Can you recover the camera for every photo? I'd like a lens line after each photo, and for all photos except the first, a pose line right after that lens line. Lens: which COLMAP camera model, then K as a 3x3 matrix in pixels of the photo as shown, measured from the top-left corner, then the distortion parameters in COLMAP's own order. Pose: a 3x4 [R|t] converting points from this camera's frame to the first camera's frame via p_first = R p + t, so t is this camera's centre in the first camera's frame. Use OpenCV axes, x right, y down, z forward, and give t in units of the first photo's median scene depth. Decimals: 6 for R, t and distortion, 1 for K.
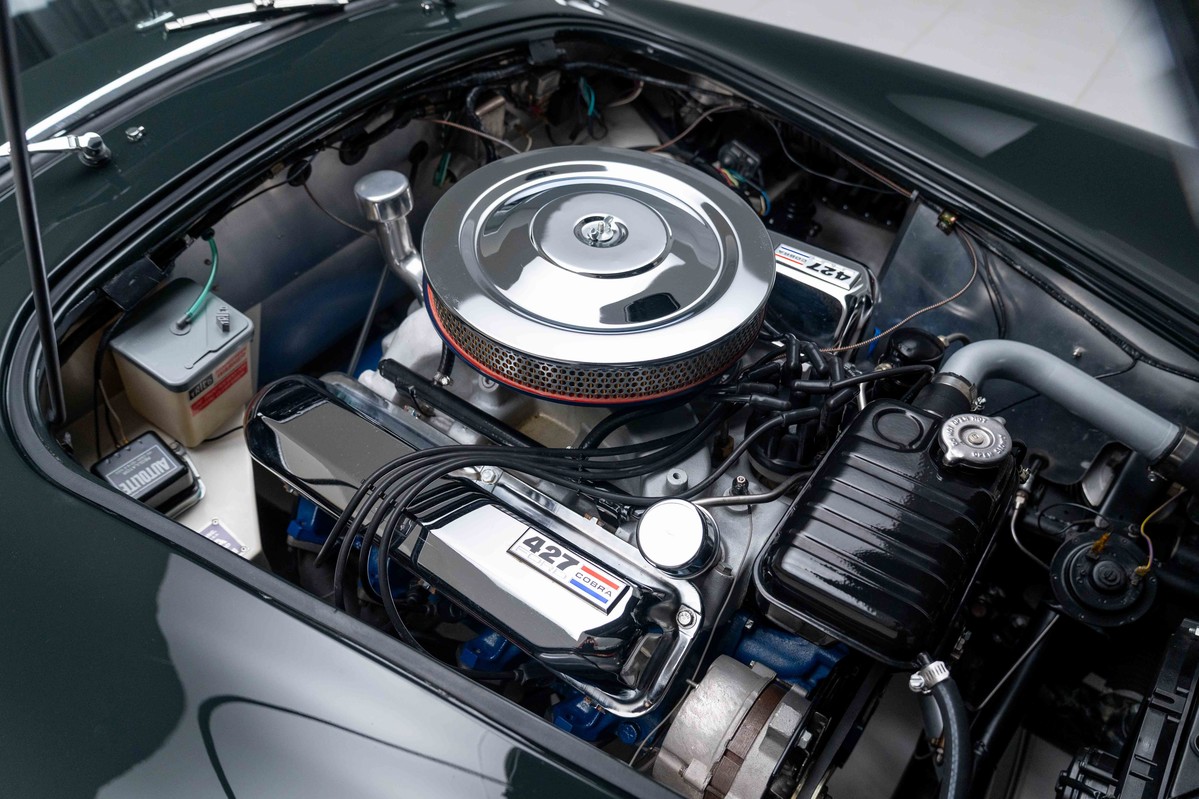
lens RADIAL K [[880.6, 0, 599.5], [0, 880.6, 399.5], [0, 0, 1]] dist [-0.009917, 0.002111]
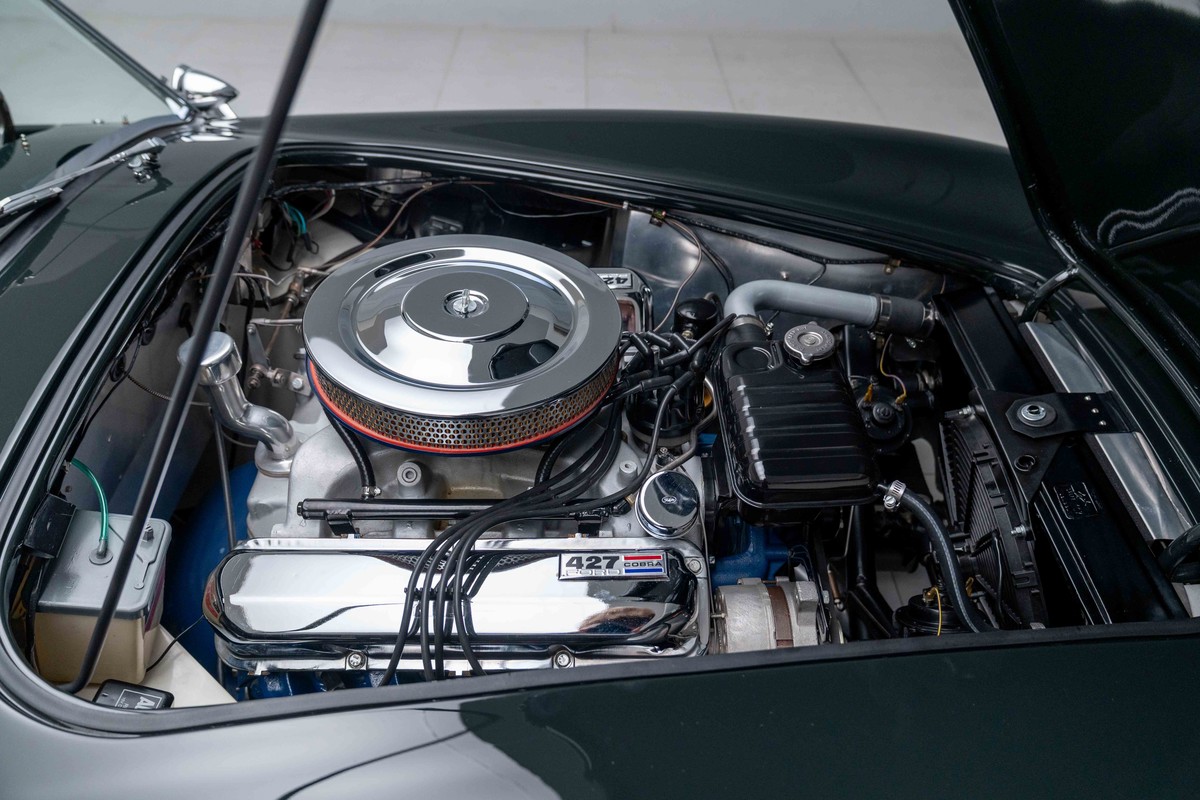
lens RADIAL K [[908.6, 0, 598.5], [0, 908.6, 390.7], [0, 0, 1]] dist [-0.001389, -0.002217]
pose [[0.806832, -0.378077, 0.453960, -0.404128], [0.421440, 0.906835, 0.006215, -0.025622], [-0.414016, 0.186303, 0.891000, -0.077270]]
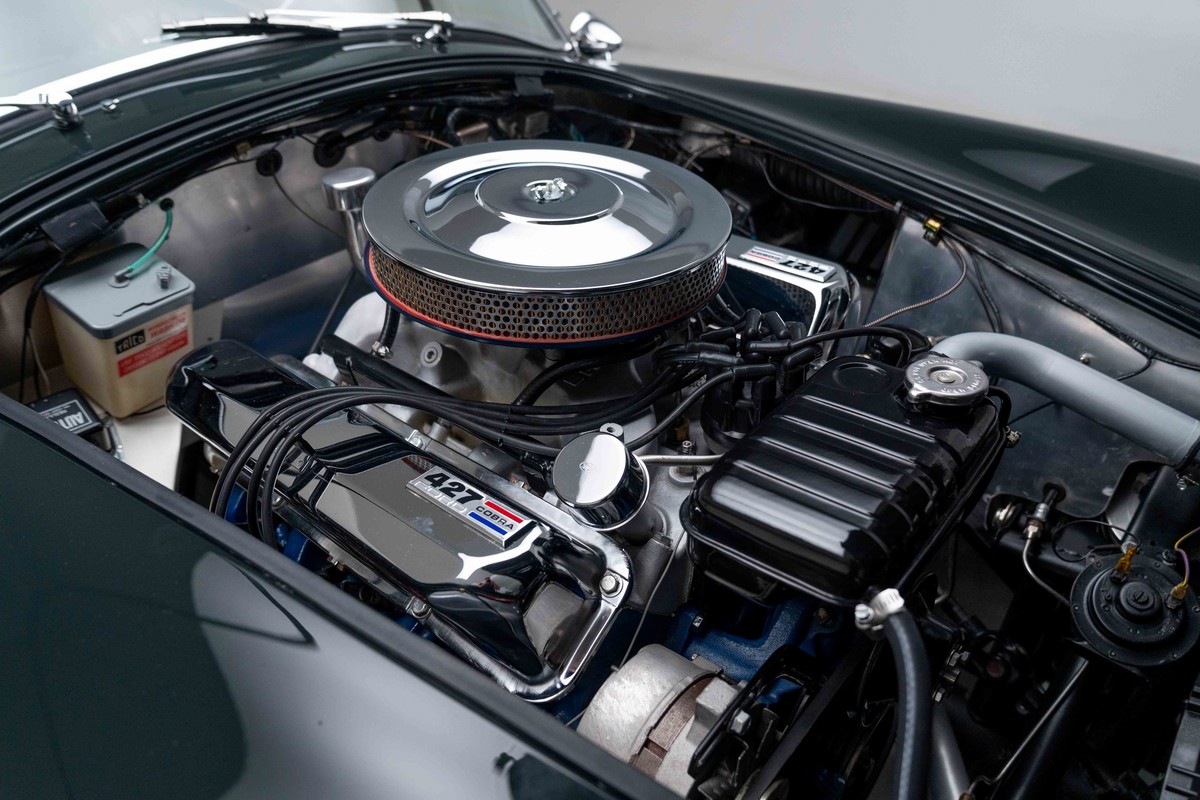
lens RADIAL K [[875.1, 0, 582.3], [0, 875.1, 376.2], [0, 0, 1]] dist [-0.008649, 0.001602]
pose [[0.996570, 0.028426, -0.077716, 0.110933], [-0.045241, 0.973526, -0.224054, 0.205983], [0.069289, 0.226802, 0.971473, 0.109461]]
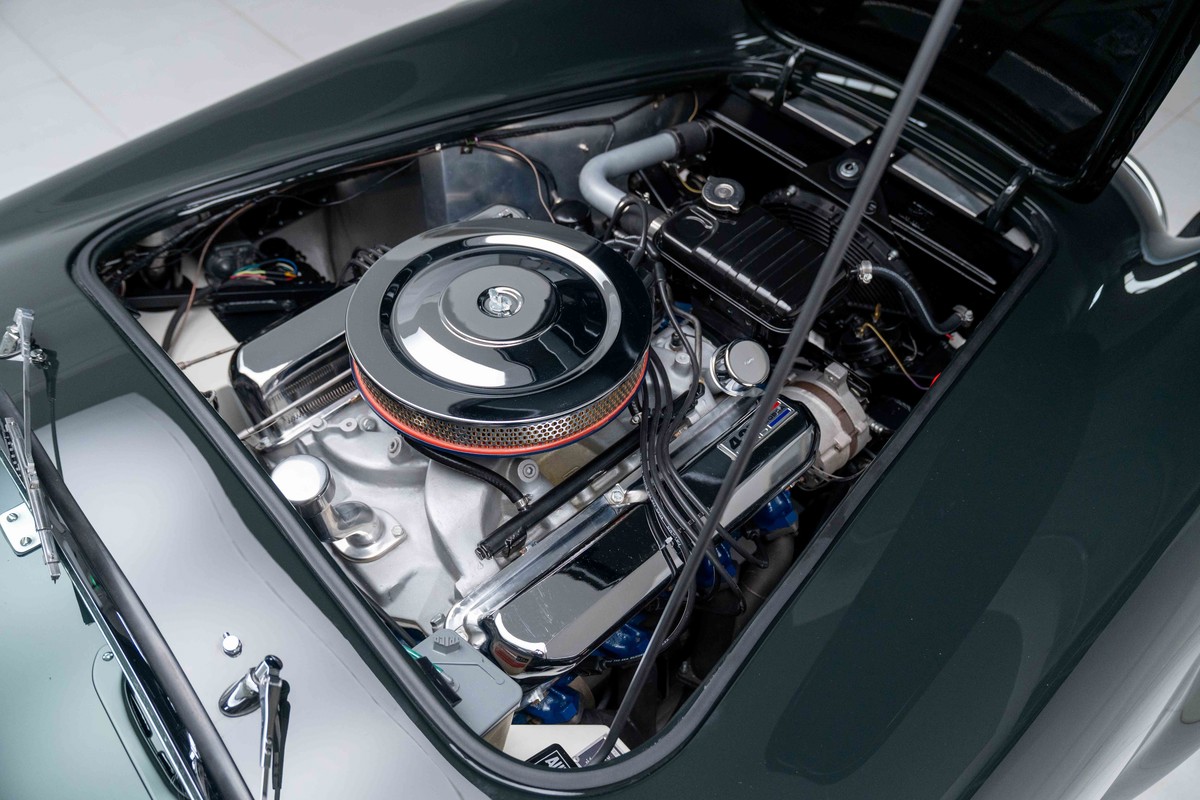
lens RADIAL K [[1002.5, 0, 600.0], [0, 1002.5, 400.0], [0, 0, 1]] dist [0.003861, -0.000037]
pose [[0.198608, -0.751184, 0.629506, -0.854962], [0.699484, 0.558542, 0.445818, -0.584218], [-0.686497, 0.351786, 0.636372, 0.102941]]
